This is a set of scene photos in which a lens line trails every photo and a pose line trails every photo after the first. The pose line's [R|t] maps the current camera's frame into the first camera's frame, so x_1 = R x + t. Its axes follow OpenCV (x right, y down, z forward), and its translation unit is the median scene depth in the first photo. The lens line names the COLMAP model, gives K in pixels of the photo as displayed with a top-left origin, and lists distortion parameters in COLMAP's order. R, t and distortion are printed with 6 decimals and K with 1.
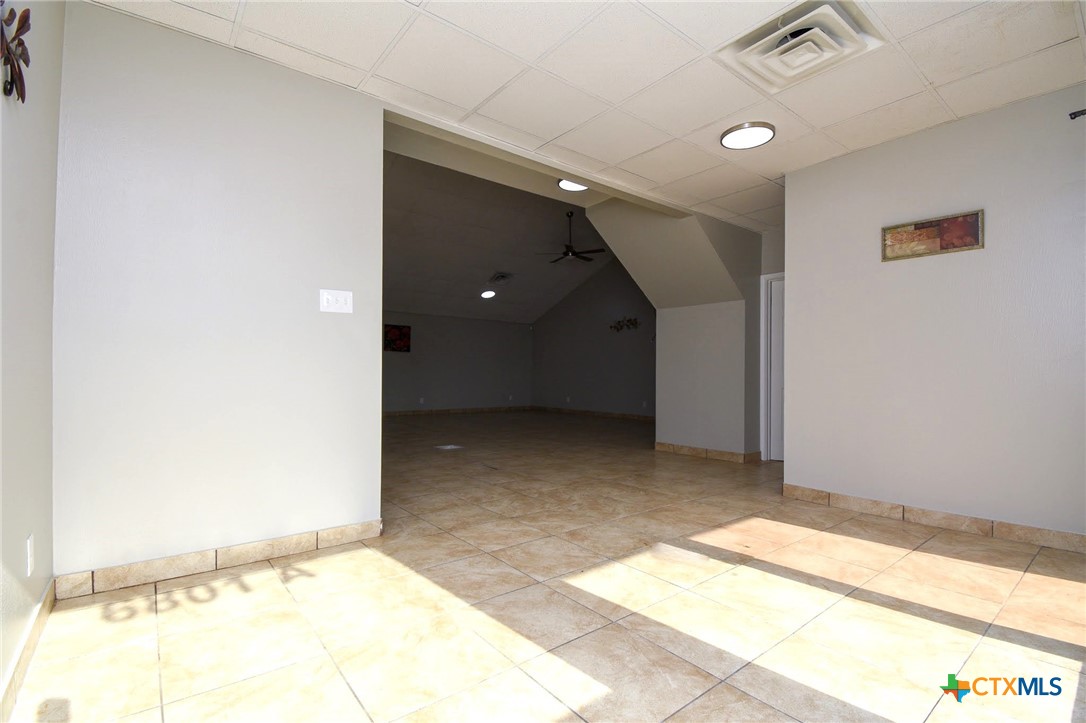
lens RADIAL K [[493.3, 0, 537.2], [0, 493.3, 369.0], [0, 0, 1]] dist [0.001221, -0.001305]
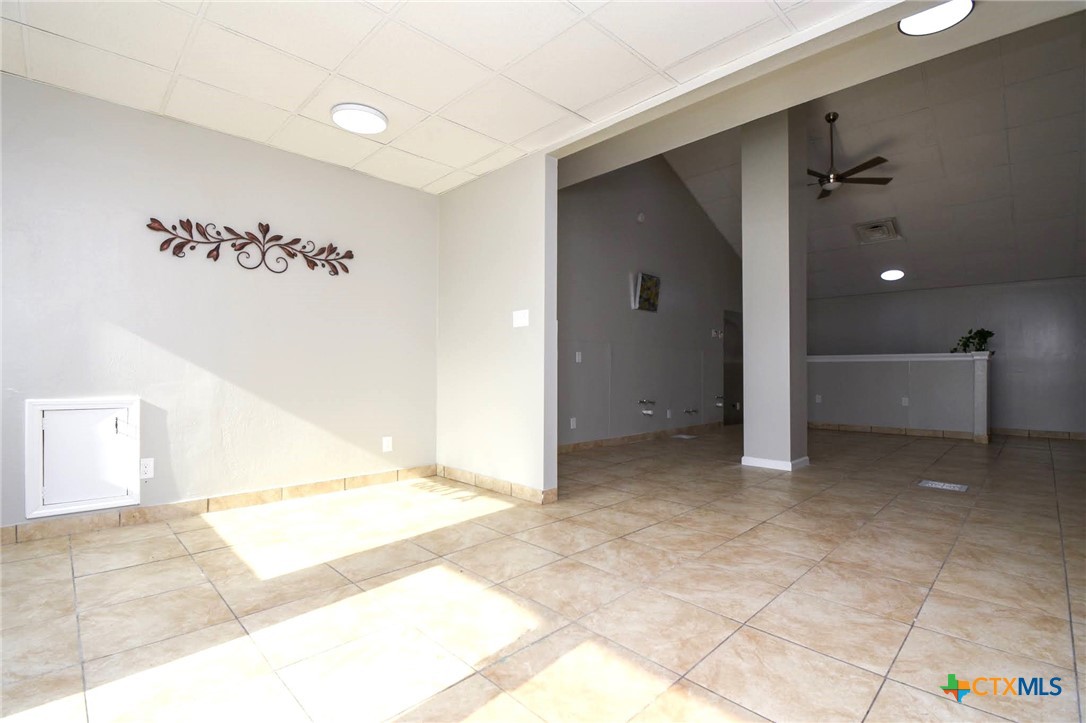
lens RADIAL K [[493.3, 0, 538.0], [0, 493.3, 362.8], [0, 0, 1]] dist [0.001221, -0.001305]
pose [[0.105423, -0.020927, -0.994207, 0.948458], [0.005642, 0.999775, -0.020446, 0.013861], [0.994412, -0.003454, 0.105517, 0.908815]]
